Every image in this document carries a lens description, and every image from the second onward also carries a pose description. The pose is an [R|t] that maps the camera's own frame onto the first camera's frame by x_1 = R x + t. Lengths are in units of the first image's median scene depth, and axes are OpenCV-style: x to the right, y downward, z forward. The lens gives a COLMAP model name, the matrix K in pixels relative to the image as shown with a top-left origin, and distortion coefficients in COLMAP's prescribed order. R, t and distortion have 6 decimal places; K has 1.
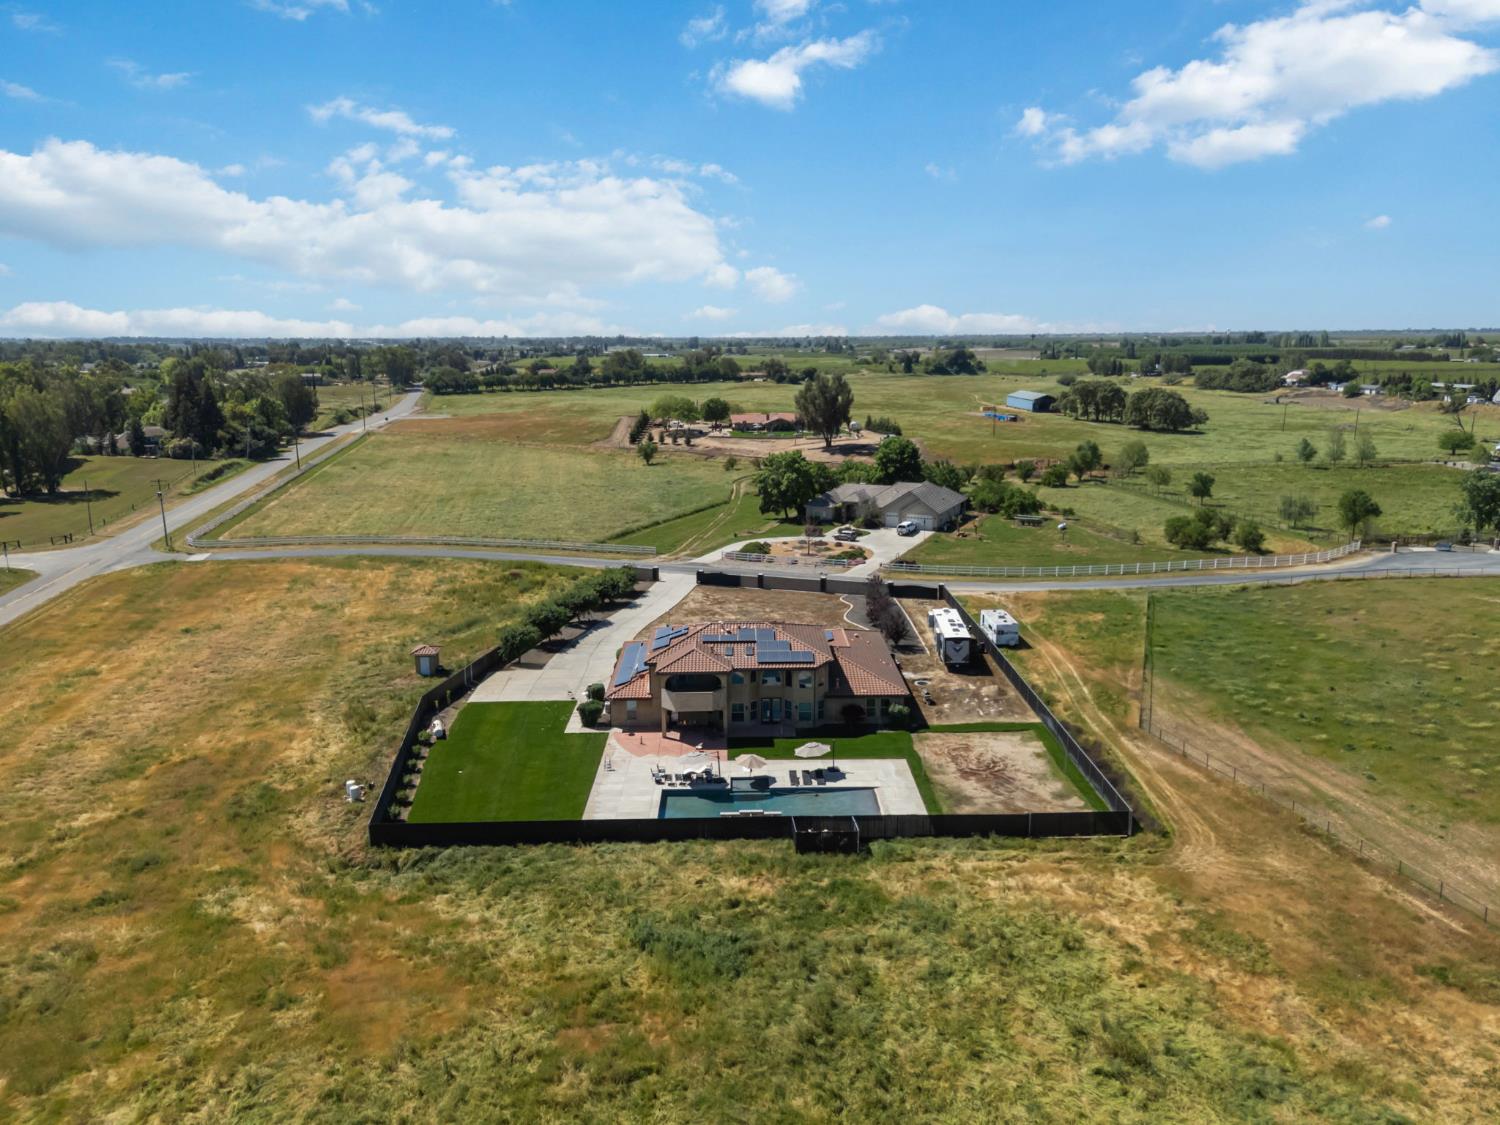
lens RADIAL K [[1100.2, 0, 750.0], [0, 1100.2, 562.5], [0, 0, 1]] dist [0.080043, -0.078396]
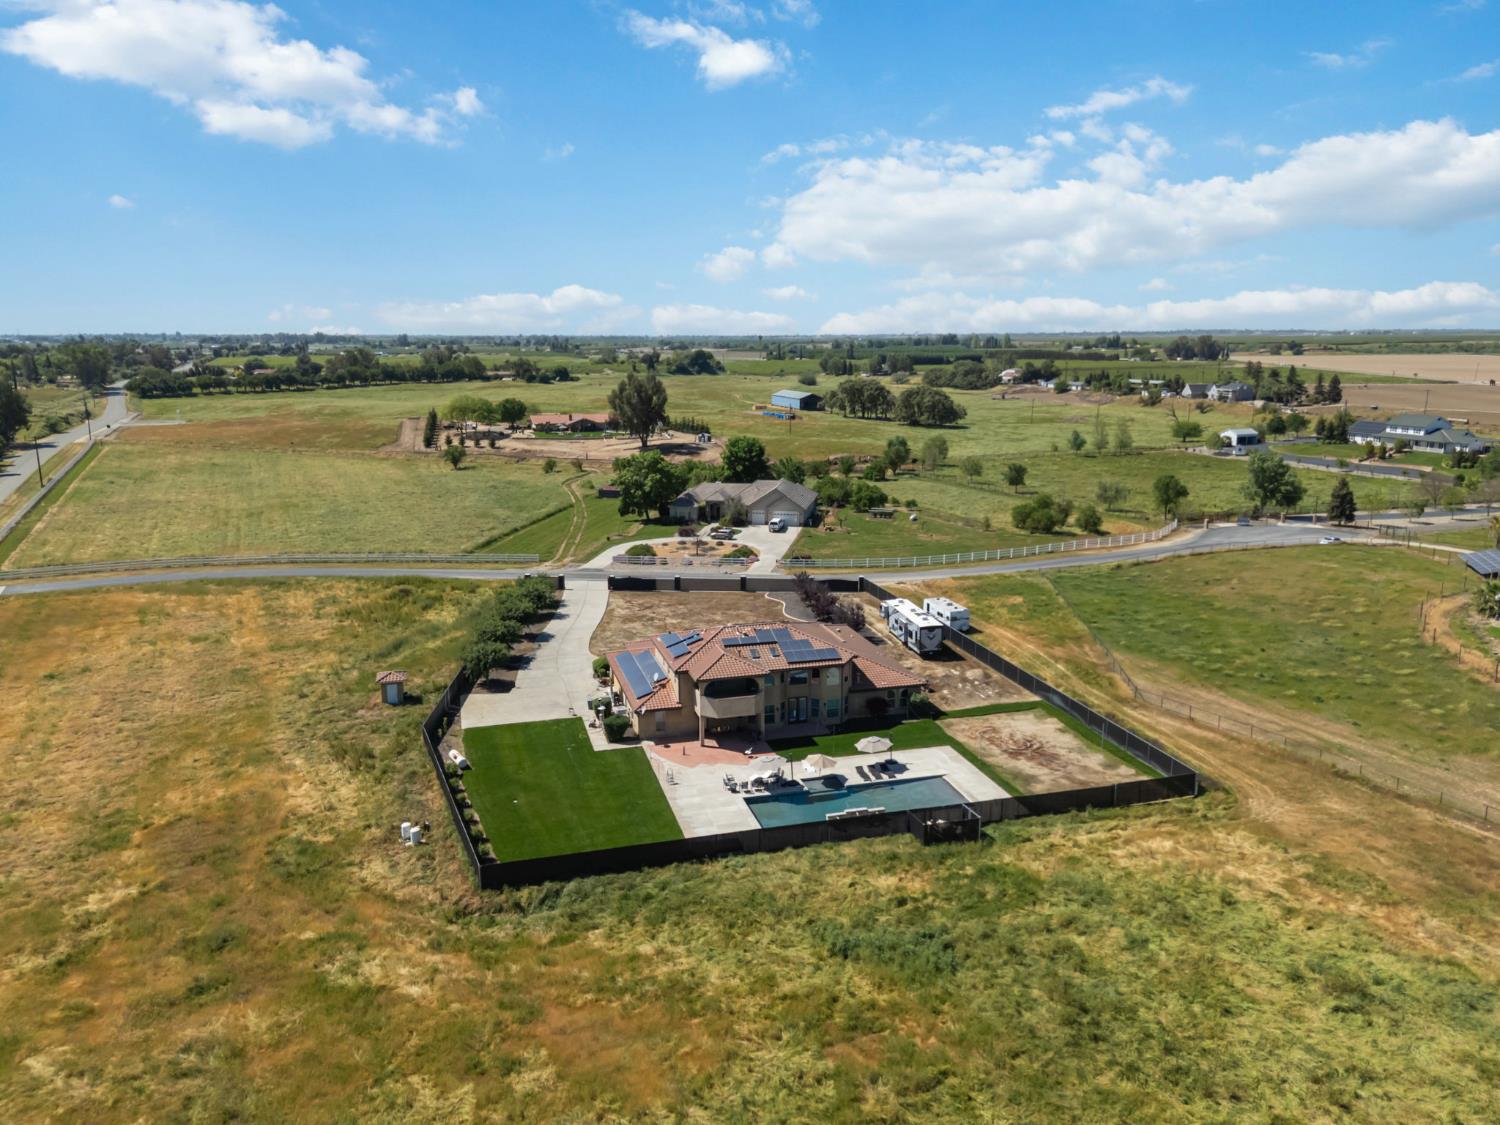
lens RADIAL K [[1100.2, 0, 750.0], [0, 1100.2, 562.5], [0, 0, 1]] dist [0.080043, -0.078396]
pose [[0.967624, -0.048910, 0.247613, -0.242955], [0.048828, 0.998786, 0.006475, -0.007126], [-0.247629, 0.005825, 0.968837, 0.039155]]
